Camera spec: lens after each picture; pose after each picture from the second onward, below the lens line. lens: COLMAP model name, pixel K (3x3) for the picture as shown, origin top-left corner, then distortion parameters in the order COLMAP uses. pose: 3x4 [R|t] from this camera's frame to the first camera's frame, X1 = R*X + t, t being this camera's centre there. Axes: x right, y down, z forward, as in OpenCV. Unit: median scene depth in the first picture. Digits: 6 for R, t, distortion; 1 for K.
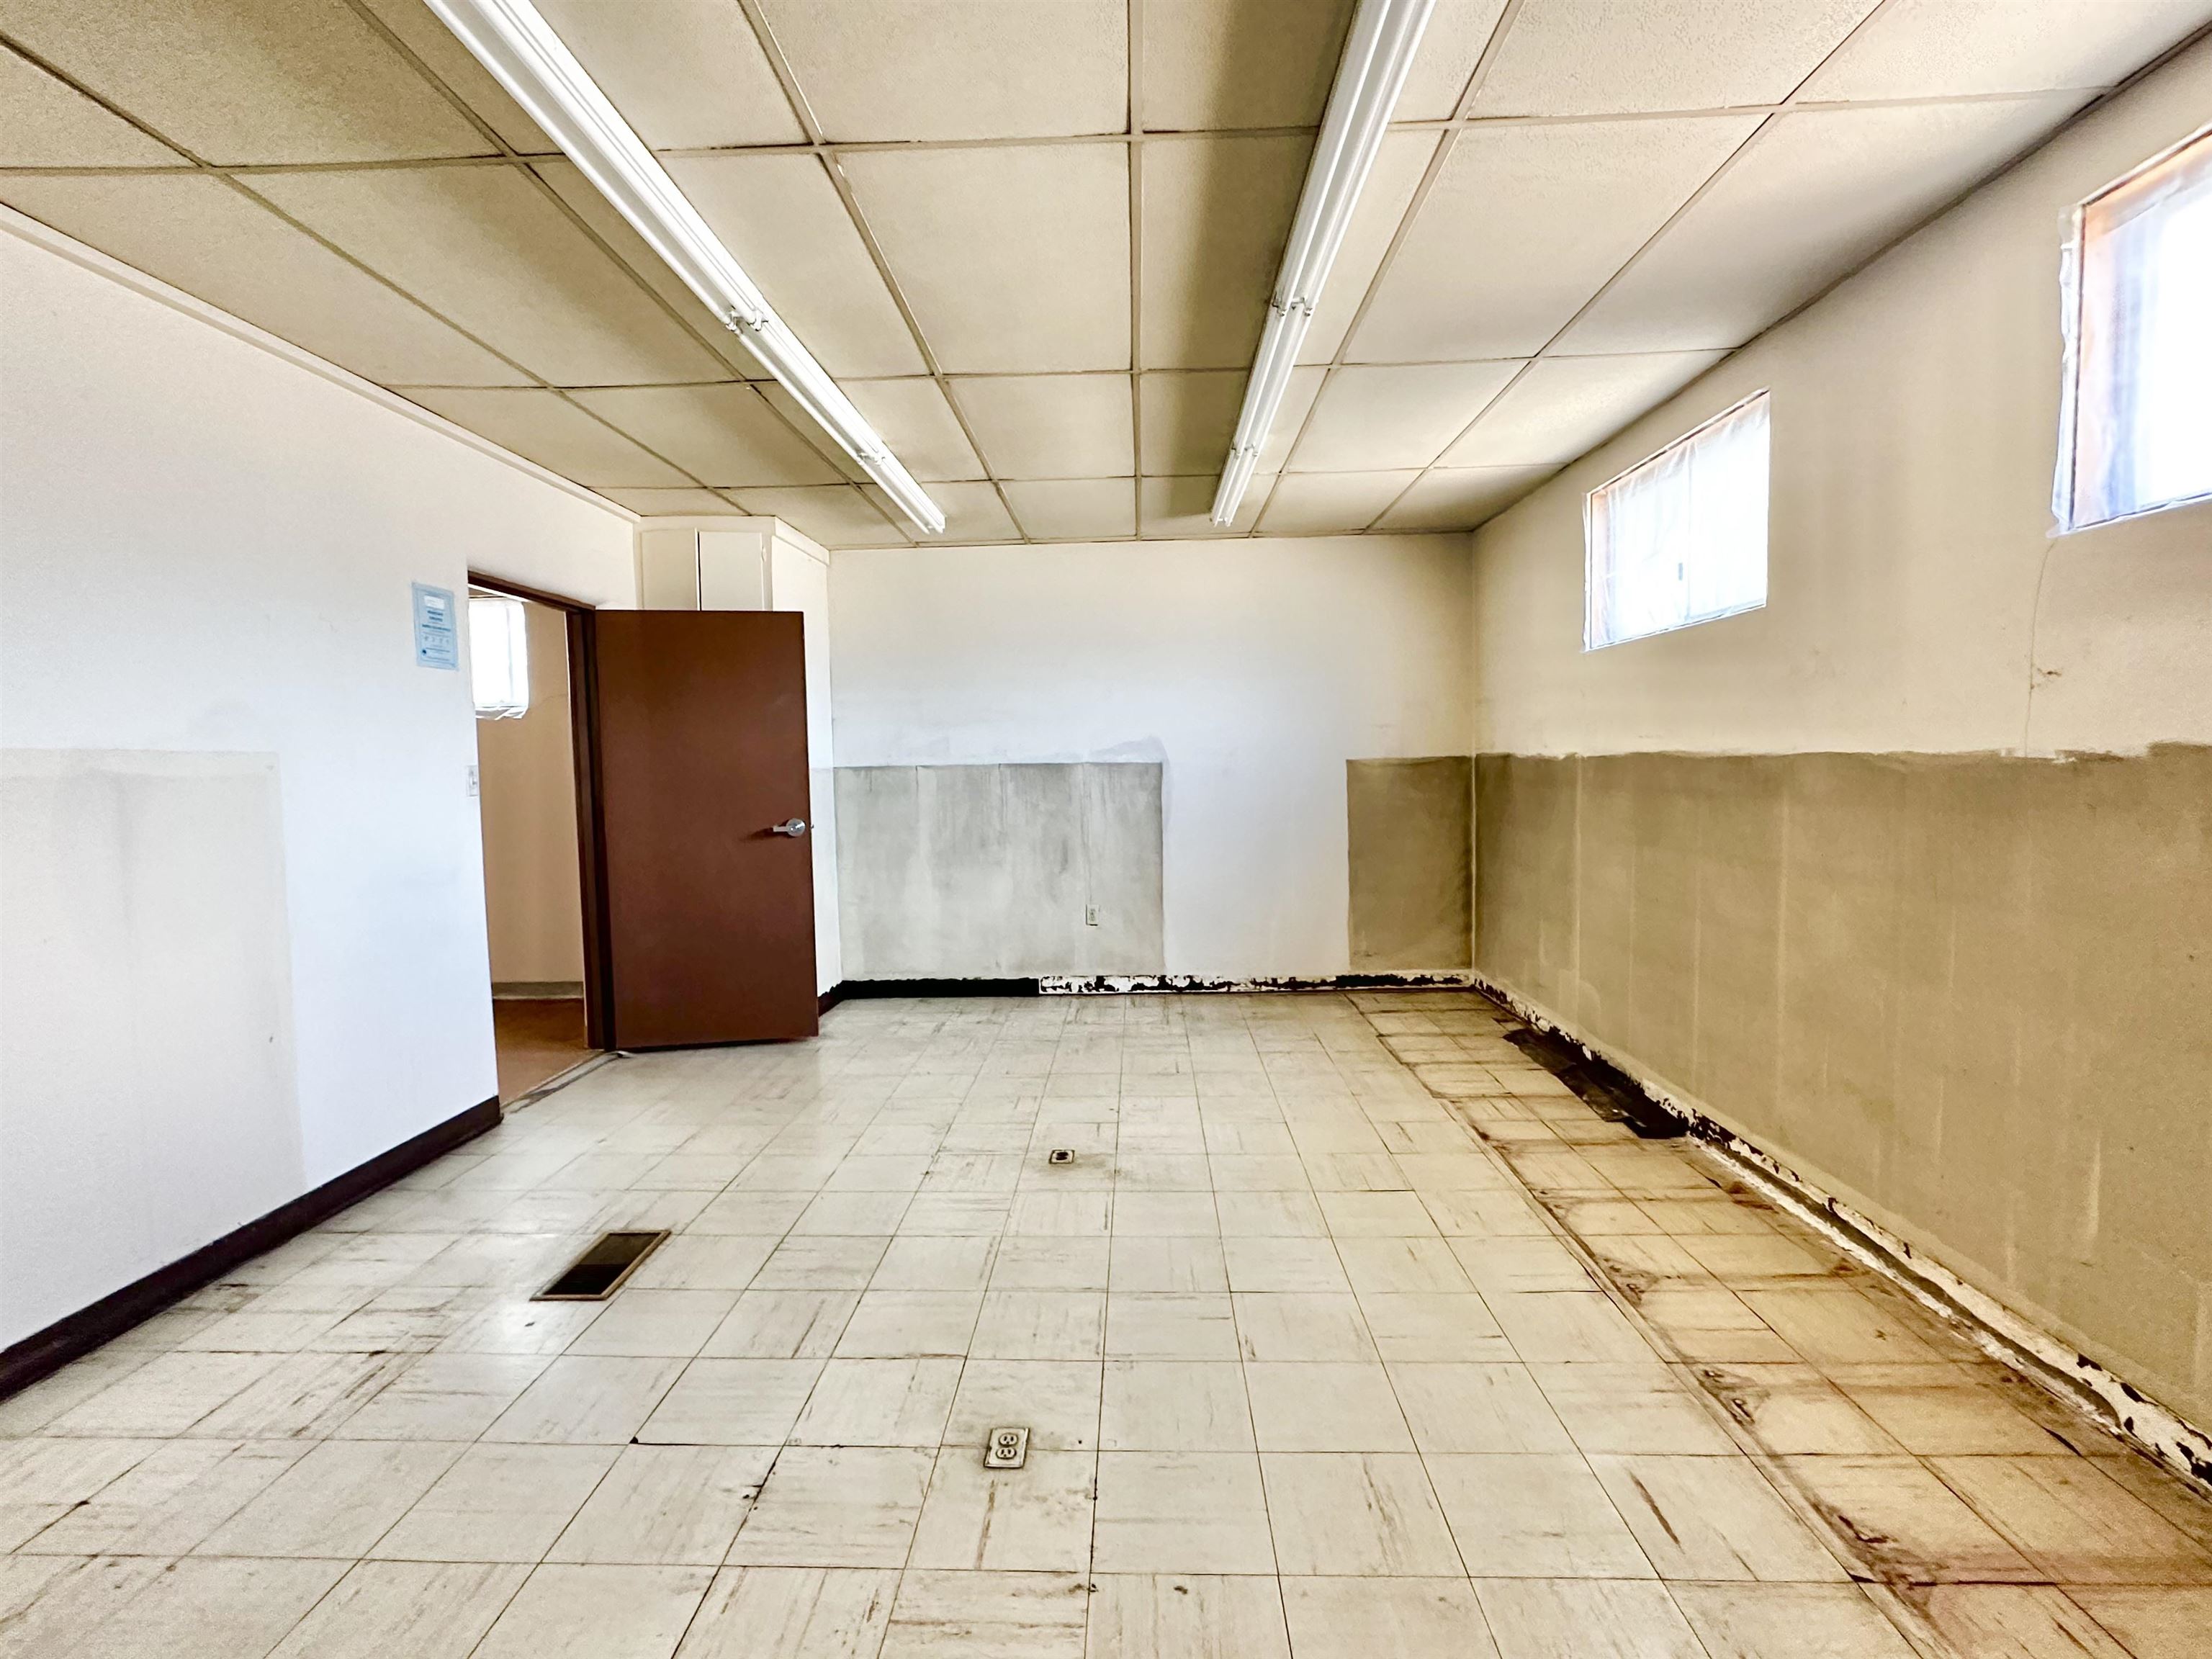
lens RADIAL K [[1051.3, 0, 1103.5], [0, 1051.3, 827.4], [0, 0, 1]] dist [-0.002873, 0.000817]
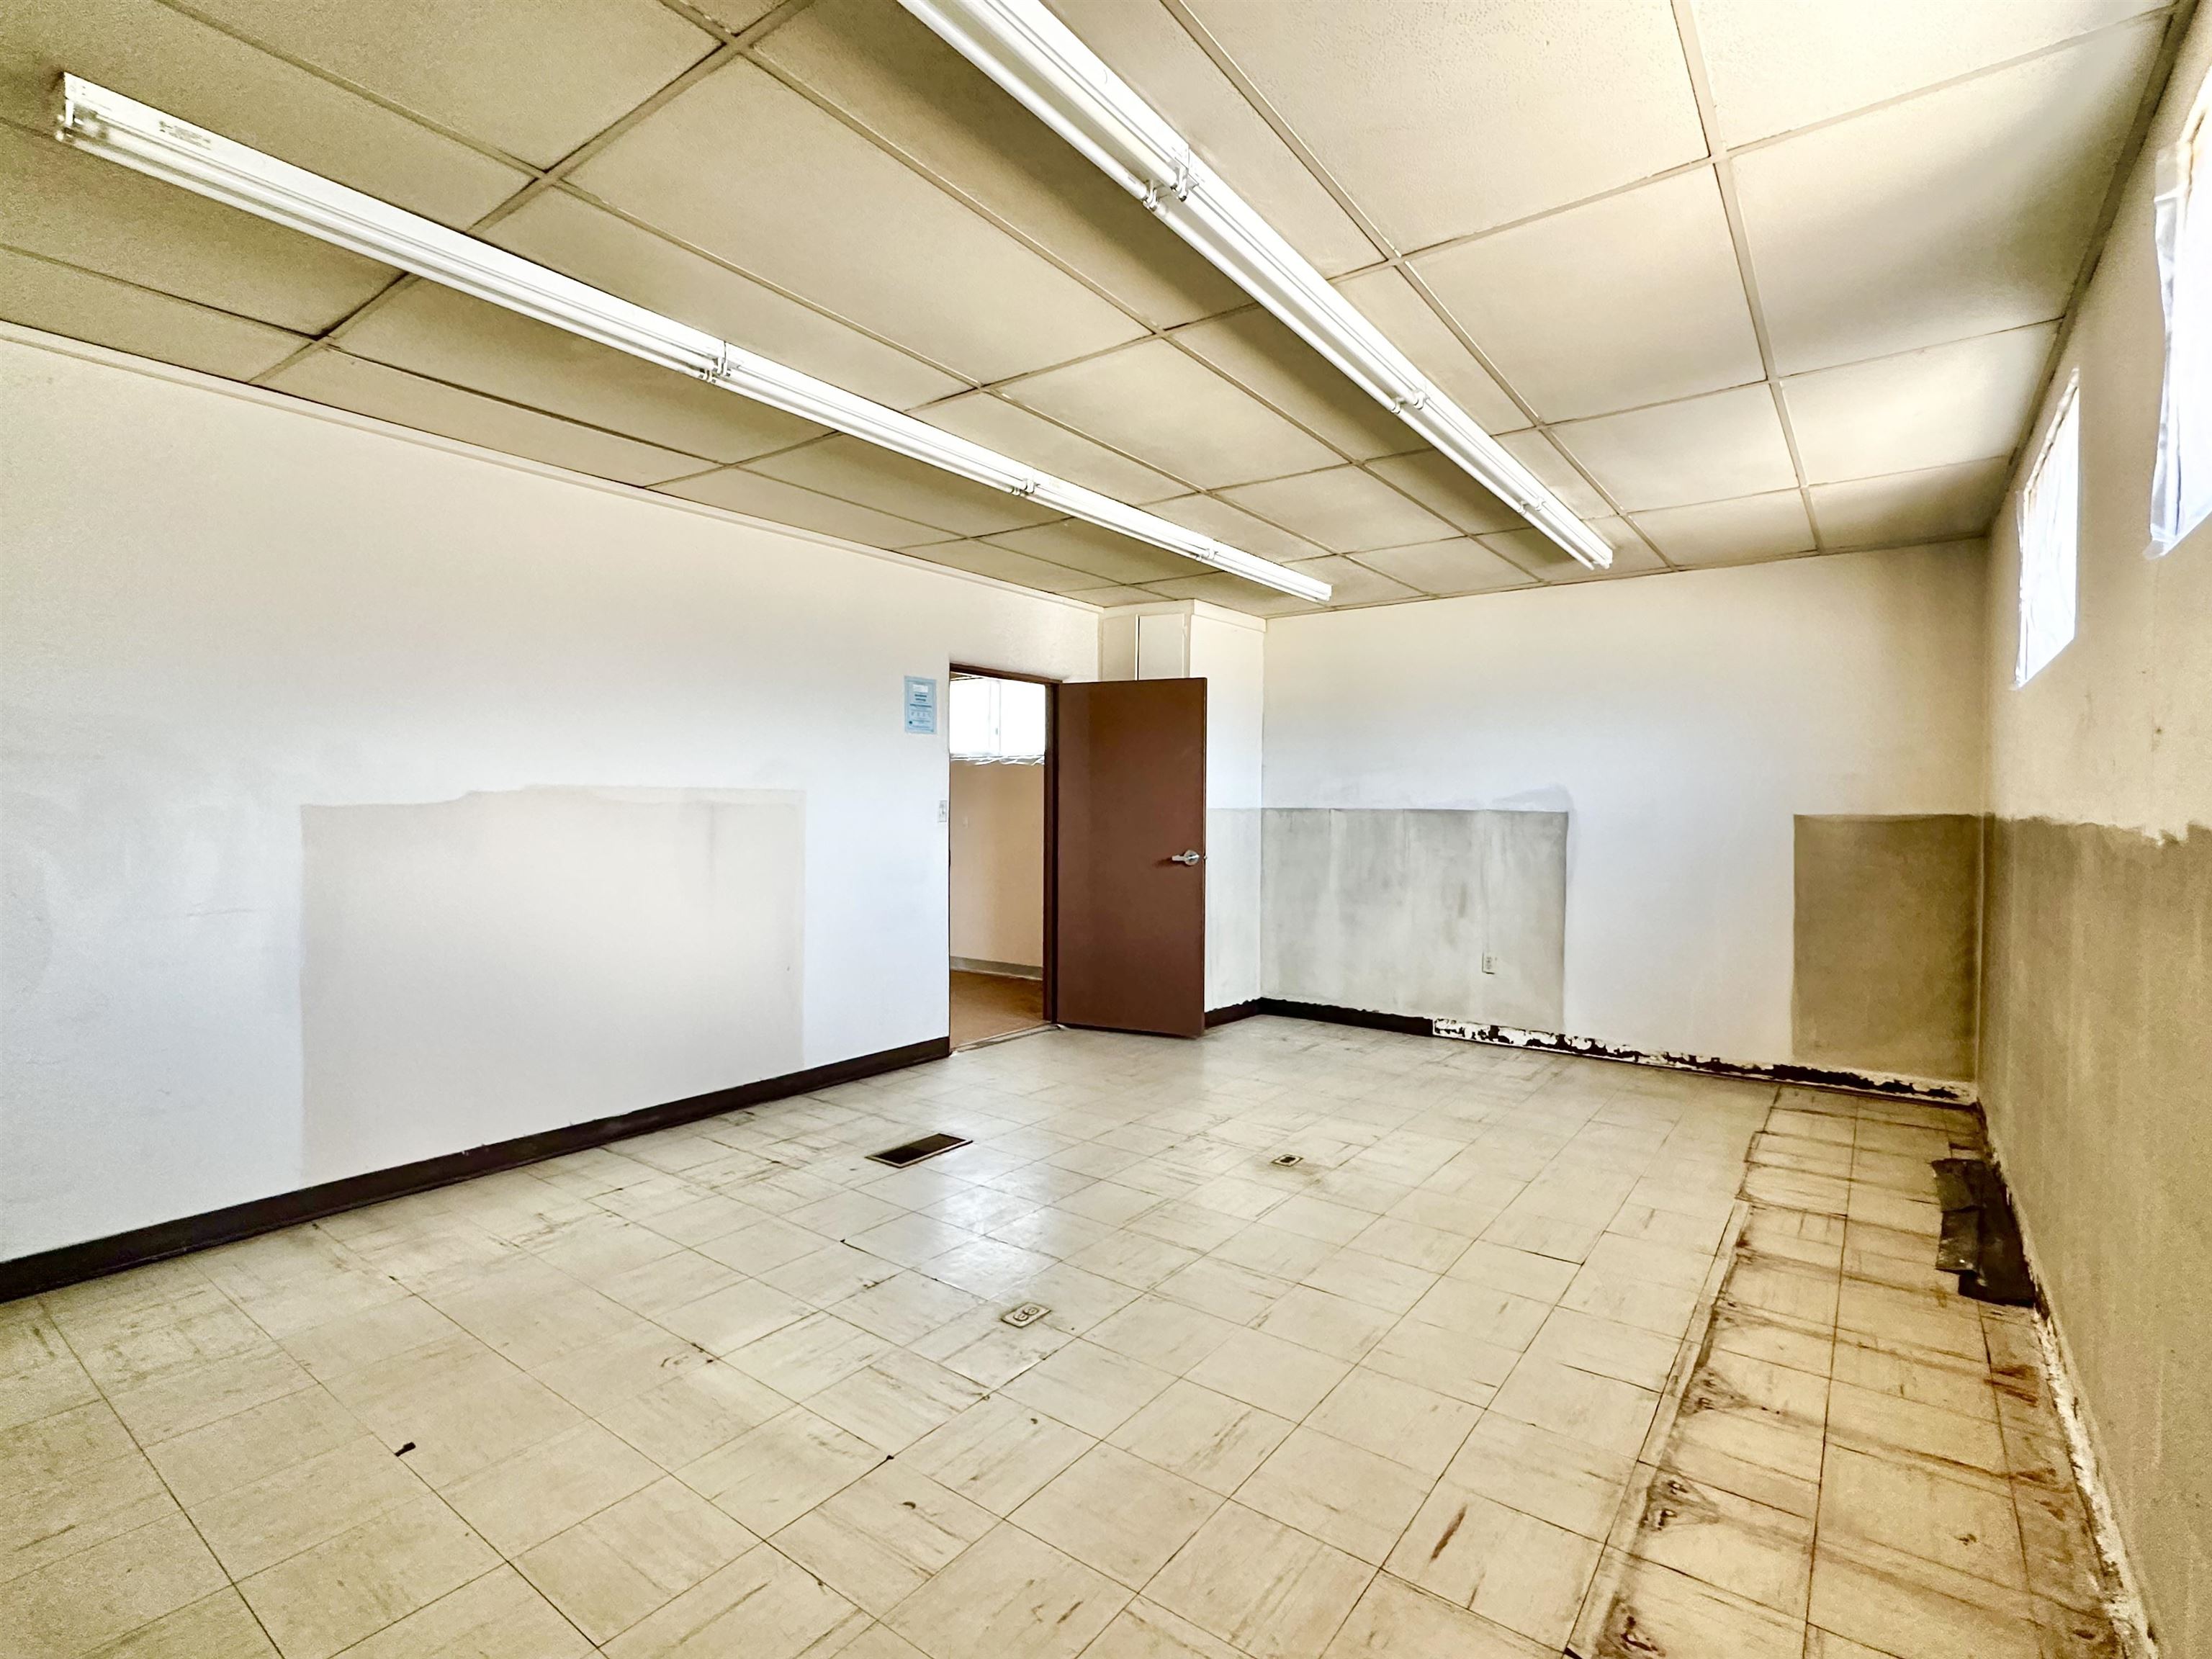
lens RADIAL K [[1051.3, 0, 1110.4], [0, 1051.3, 826.6], [0, 0, 1]] dist [-0.002873, 0.000817]
pose [[0.825097, 0.036676, -0.563800, 0.390531], [-0.057635, 0.998149, -0.019416, -0.008885], [0.562044, 0.048515, 0.825683, -0.045363]]
